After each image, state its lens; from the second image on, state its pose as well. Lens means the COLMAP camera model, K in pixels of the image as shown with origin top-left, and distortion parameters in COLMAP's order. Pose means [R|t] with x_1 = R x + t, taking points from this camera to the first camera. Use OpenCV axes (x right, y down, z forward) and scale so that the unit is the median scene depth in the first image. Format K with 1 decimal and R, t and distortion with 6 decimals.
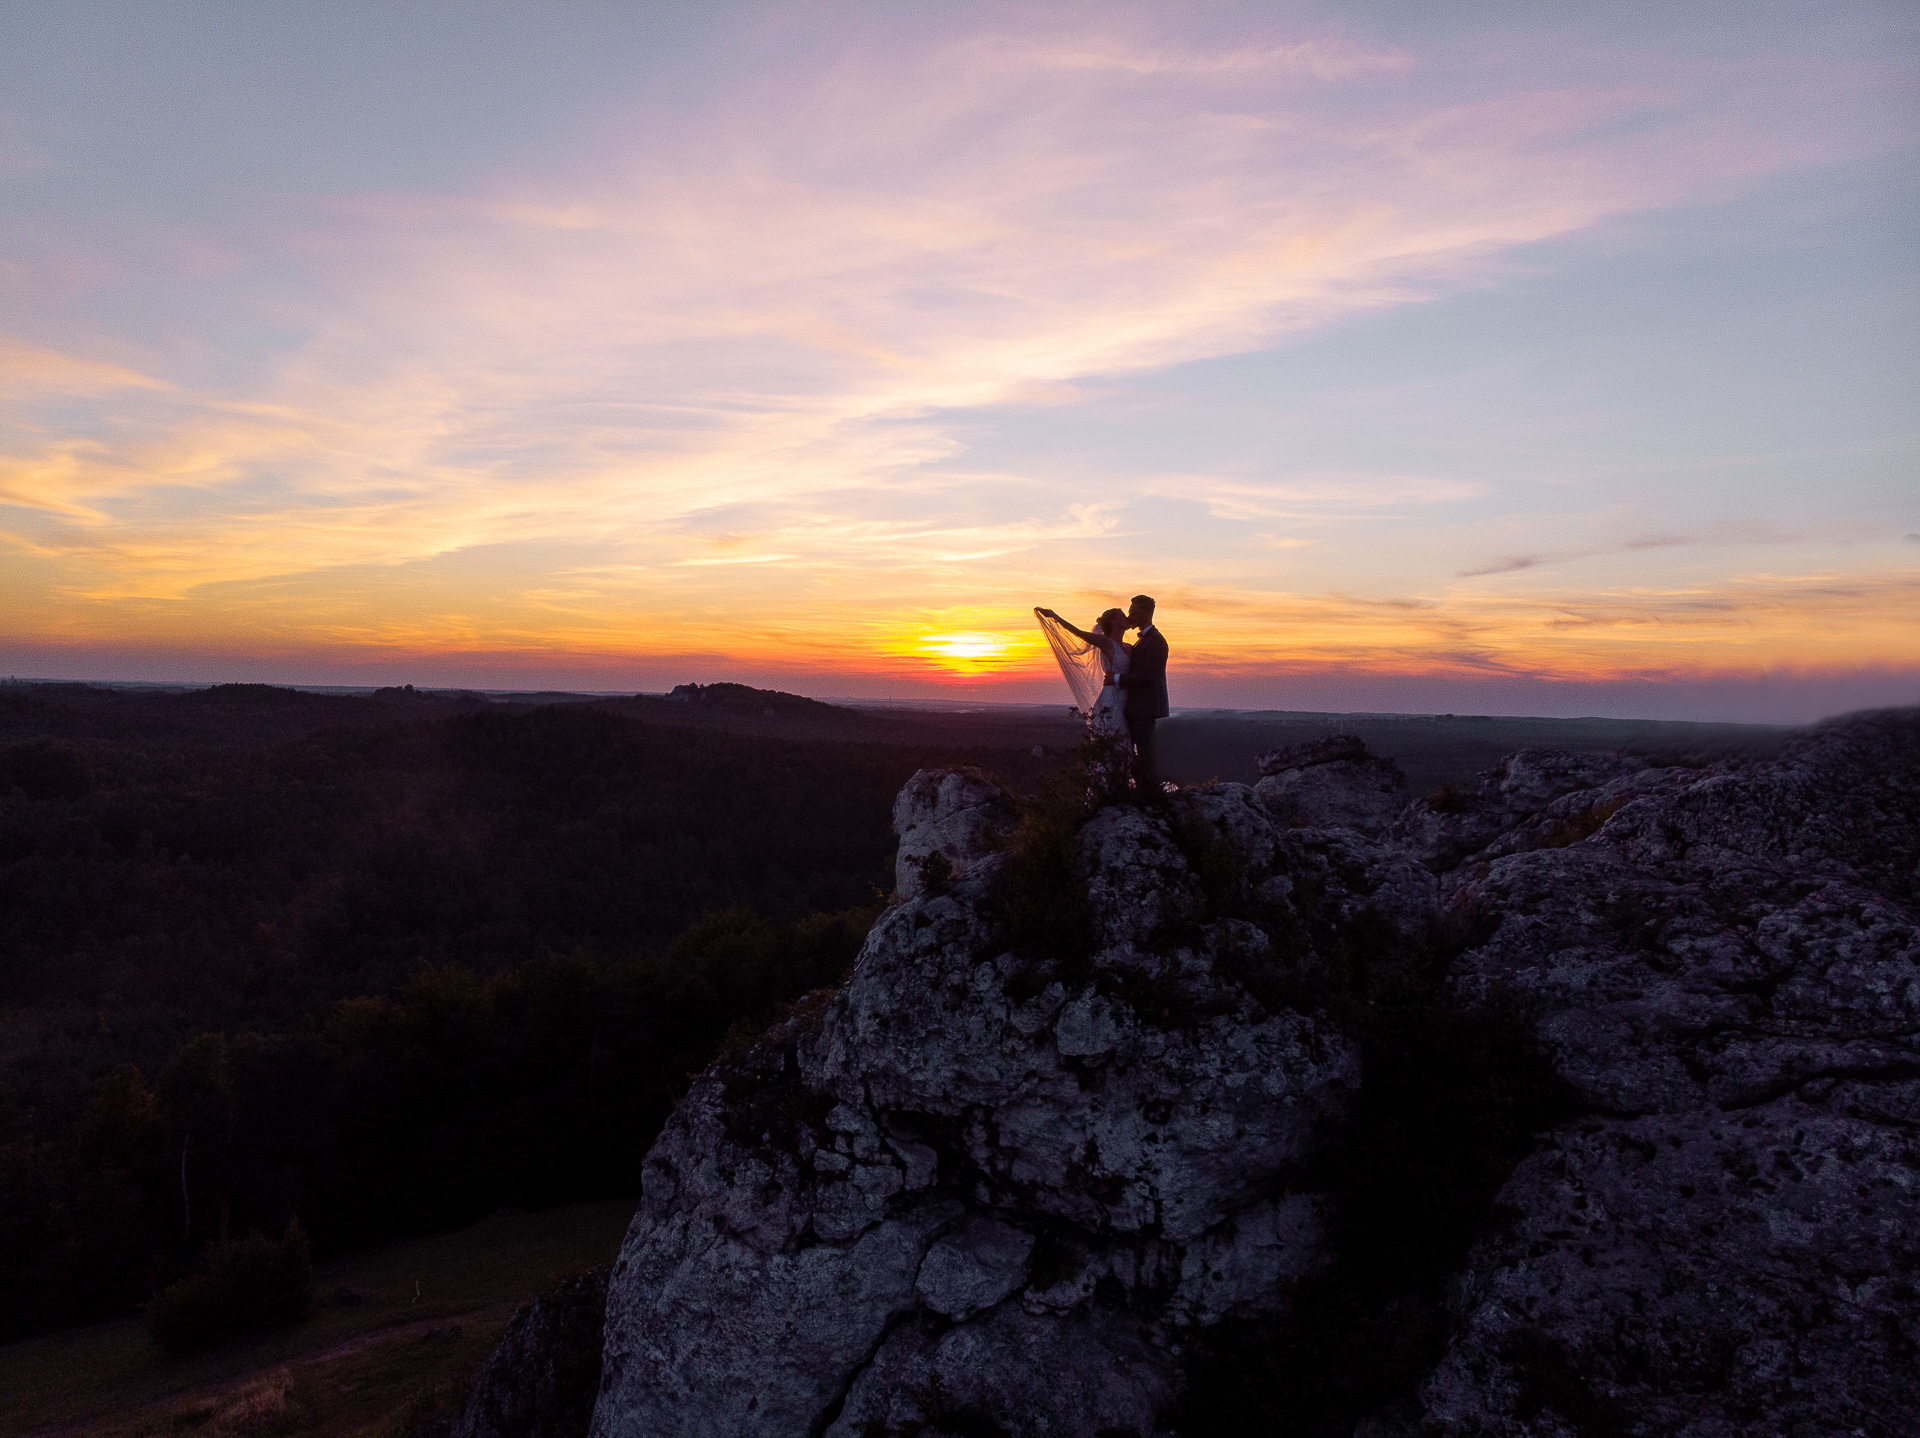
lens RADIAL K [[1407.6, 0, 960.0], [0, 1407.6, 719.0], [0, 0, 1]] dist [-0.035820, 0.048365]
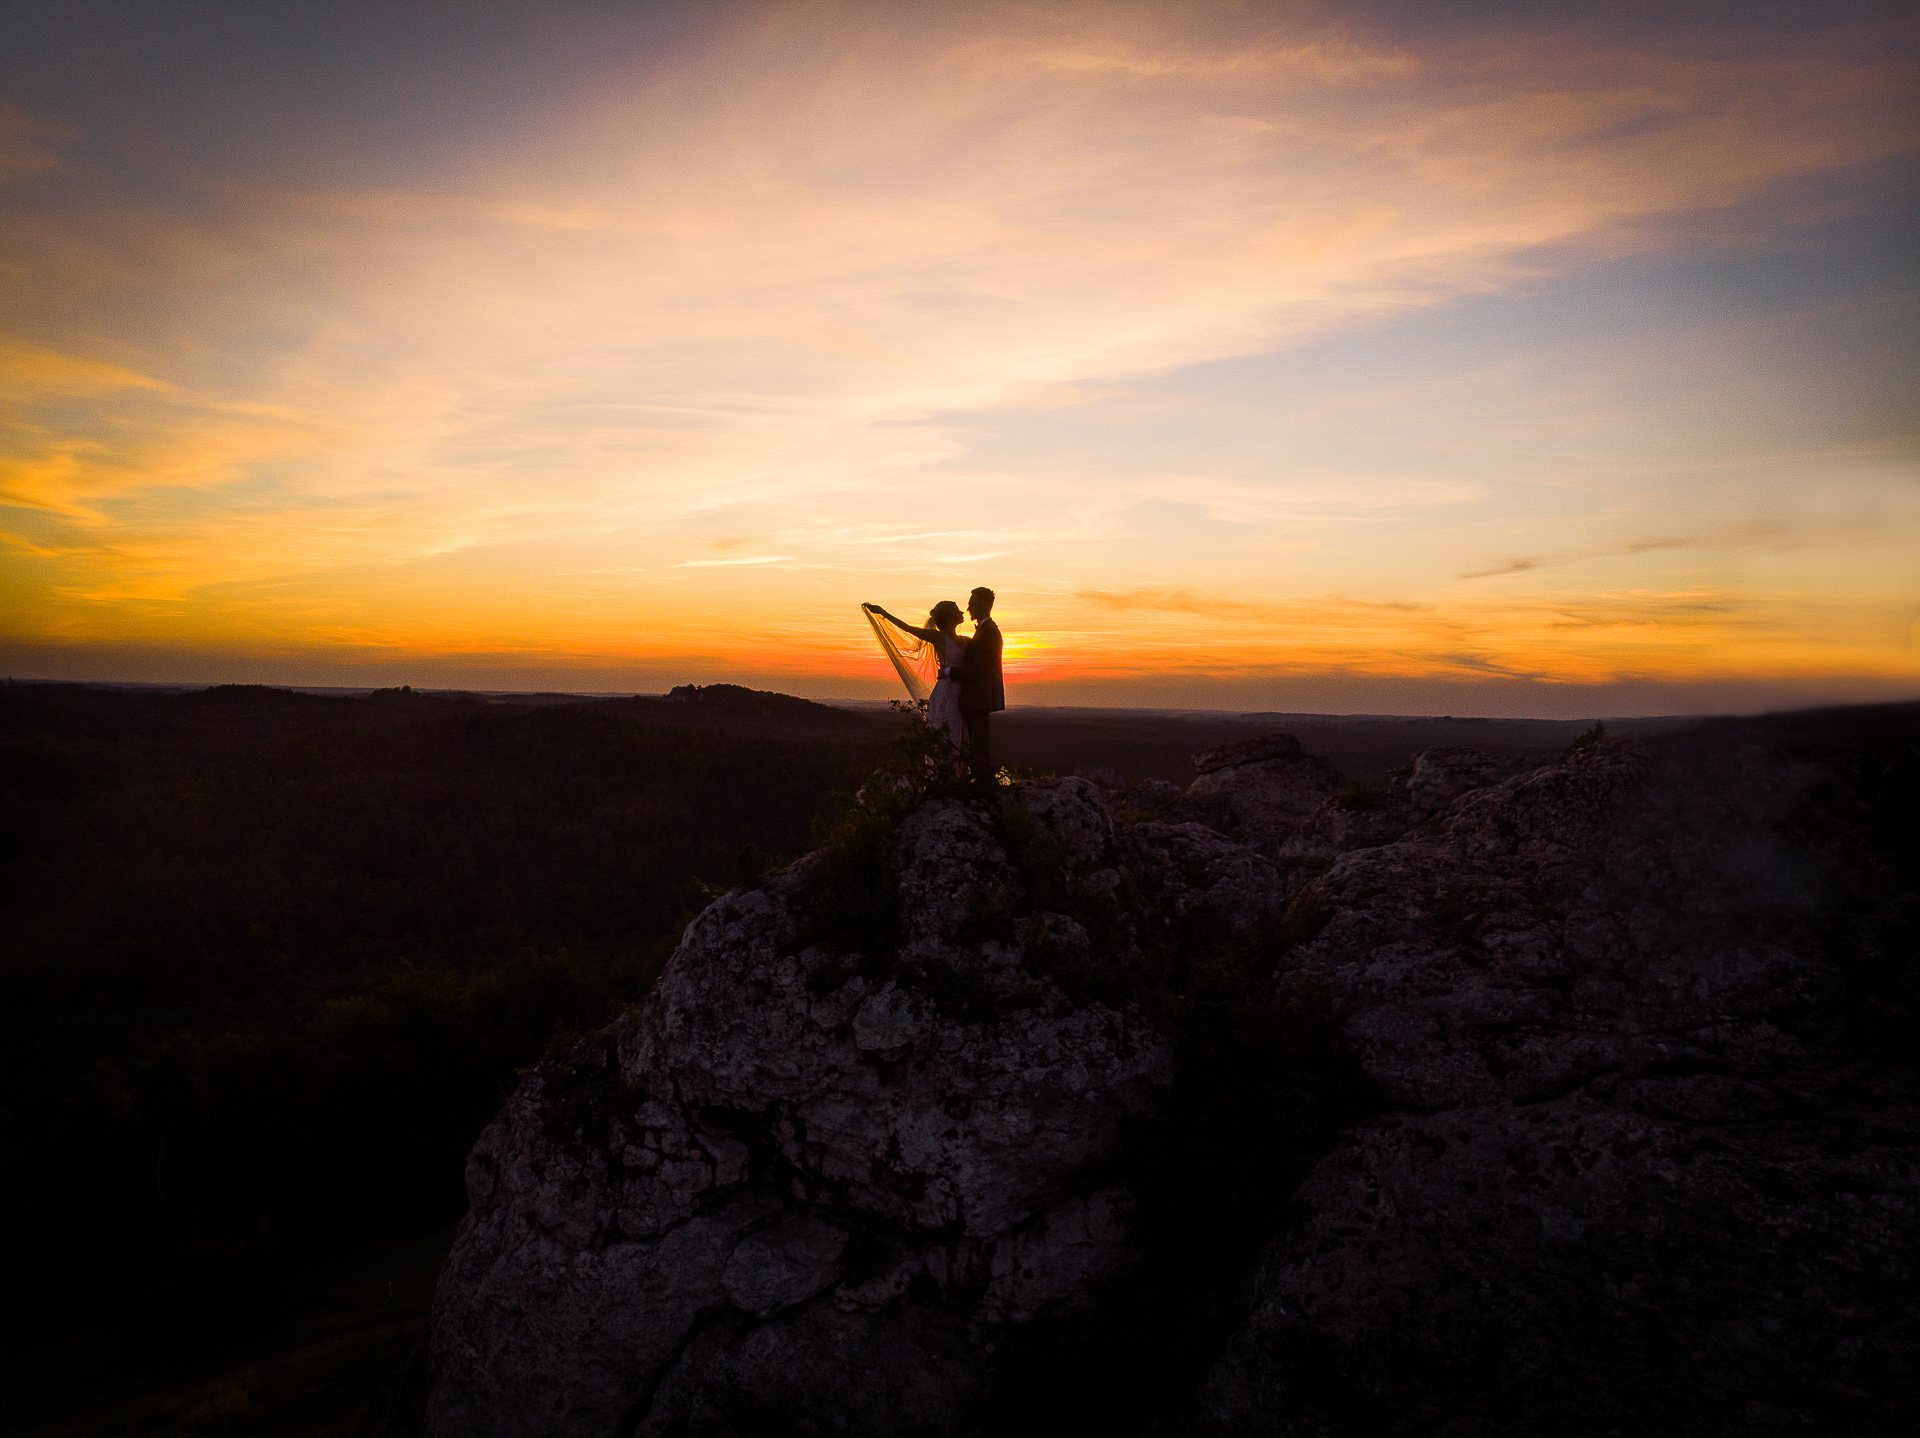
lens RADIAL K [[1407.6, 0, 960.0], [0, 1407.6, 719.0], [0, 0, 1]] dist [-0.035820, 0.048365]
pose [[0.999999, 0.000593, 0.001274, 0.135306], [-0.000592, 0.999999, -0.000977, 0.006340], [-0.001275, 0.000976, 0.999999, 0.007662]]
